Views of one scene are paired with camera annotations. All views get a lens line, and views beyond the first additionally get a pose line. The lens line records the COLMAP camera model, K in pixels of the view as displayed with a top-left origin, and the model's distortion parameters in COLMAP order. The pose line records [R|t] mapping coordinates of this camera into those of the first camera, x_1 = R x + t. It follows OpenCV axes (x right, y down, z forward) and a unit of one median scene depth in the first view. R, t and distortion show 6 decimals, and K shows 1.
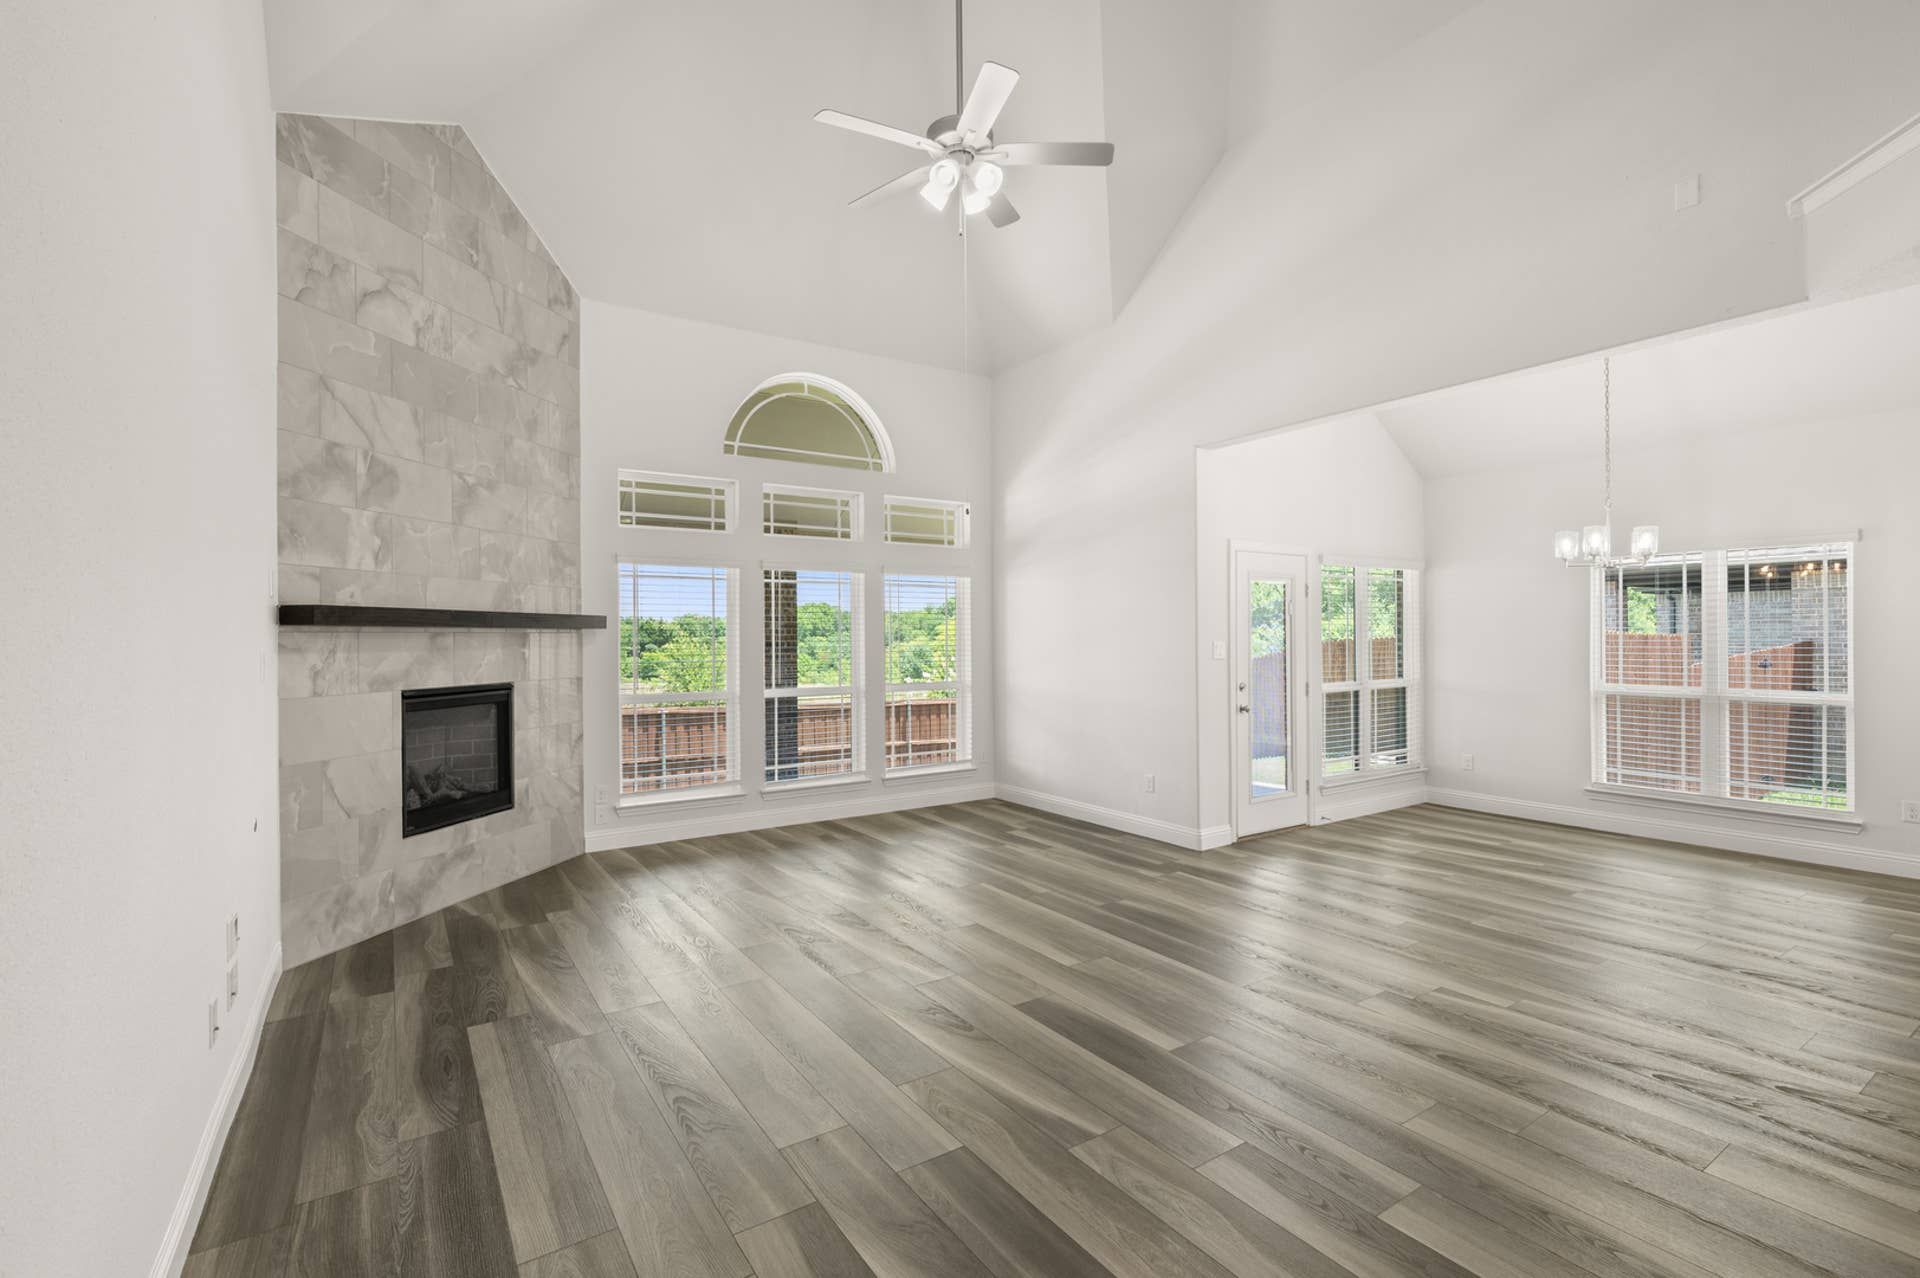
lens RADIAL K [[857.8, 0, 952.5], [0, 857.8, 636.1], [0, 0, 1]] dist [-0.000010, 0.000078]
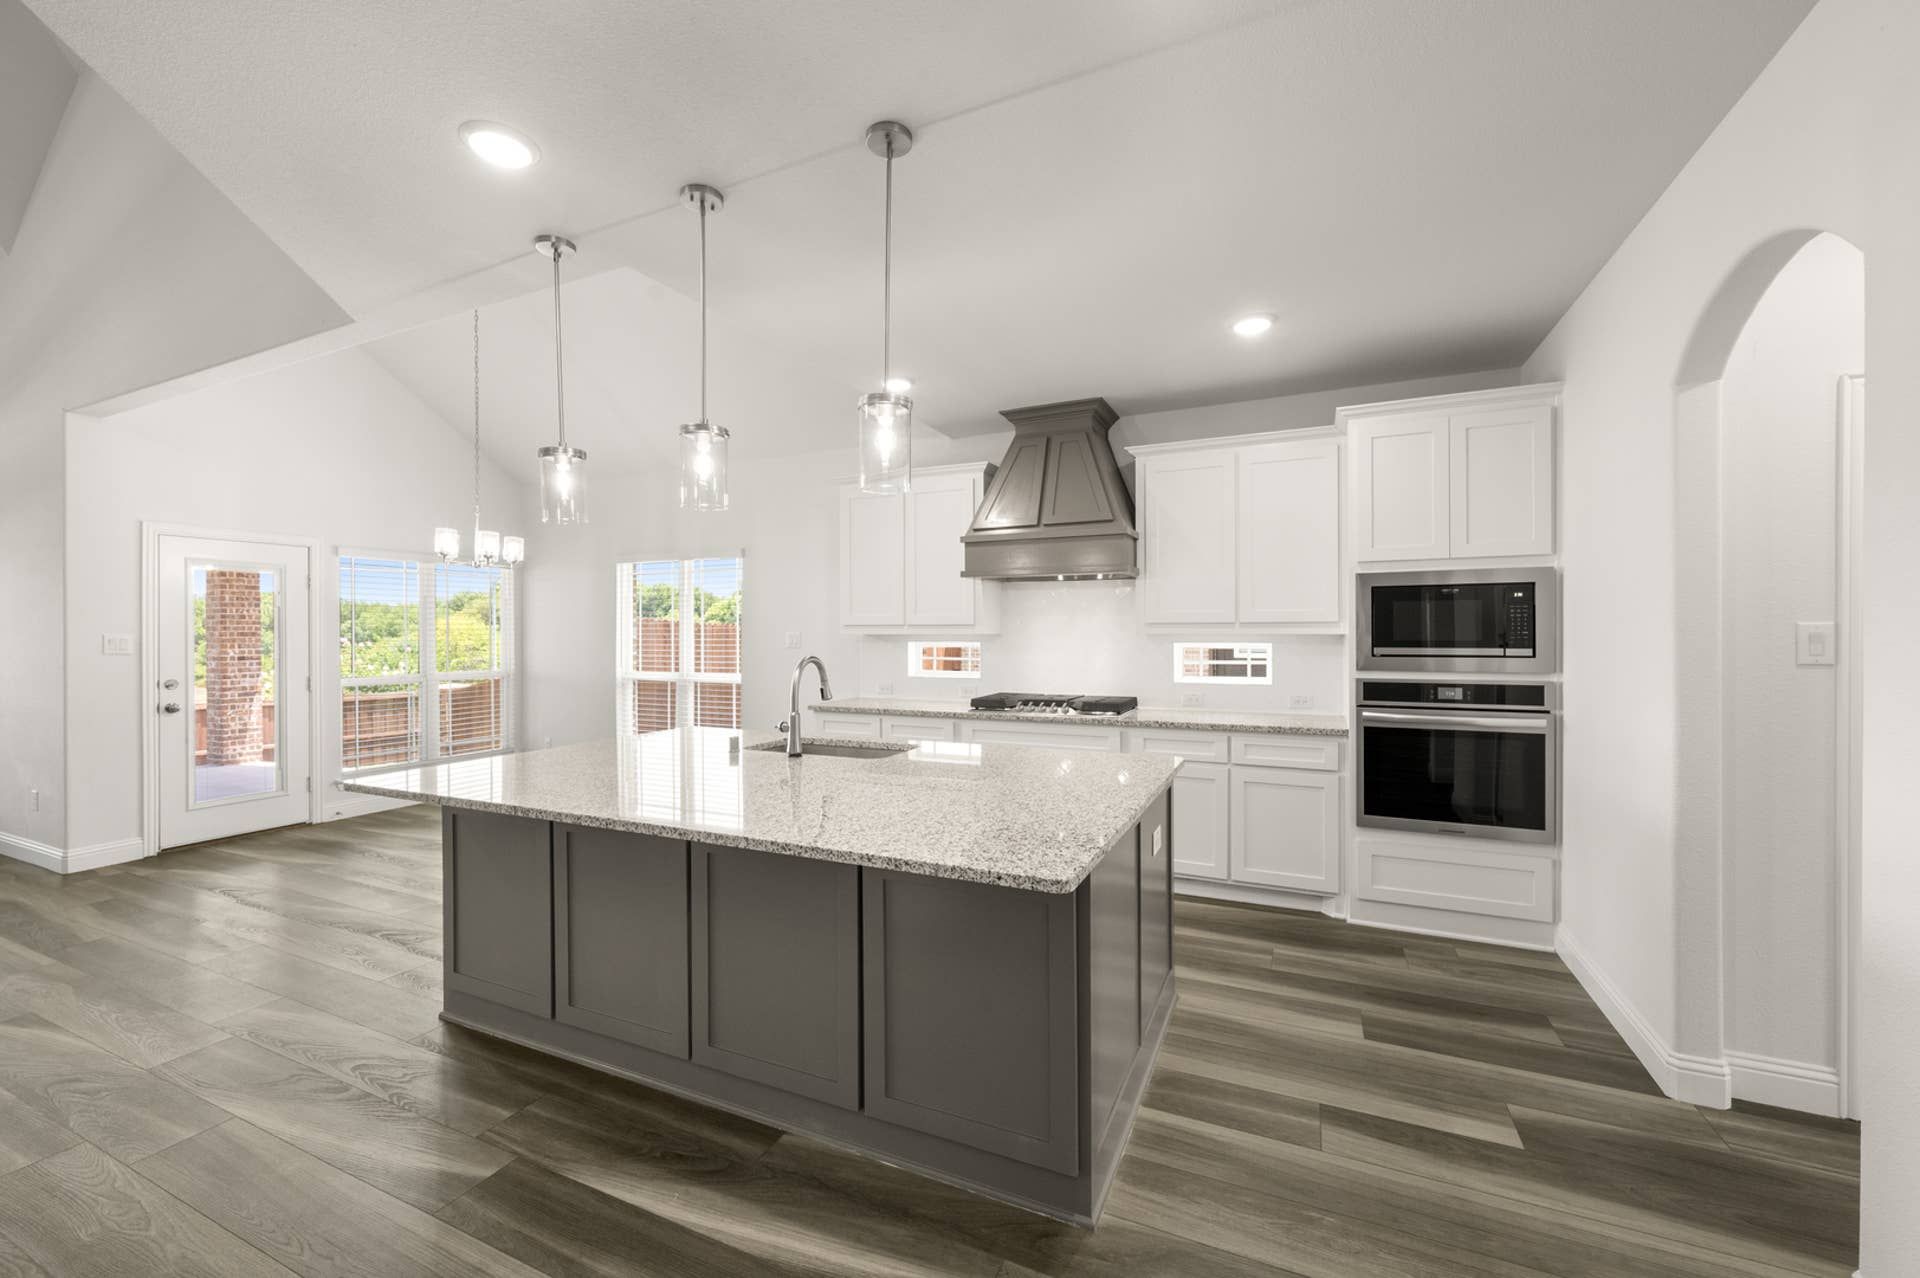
lens RADIAL K [[752.8, 0, 963.1], [0, 752.8, 634.9], [0, 0, 1]] dist [-0.000669, 0.000092]
pose [[0.847437, 0.001840, 0.530893, 0.790784], [-0.003421, 0.999992, 0.001996, 0.002811], [-0.530885, -0.003508, 0.847437, -0.158492]]
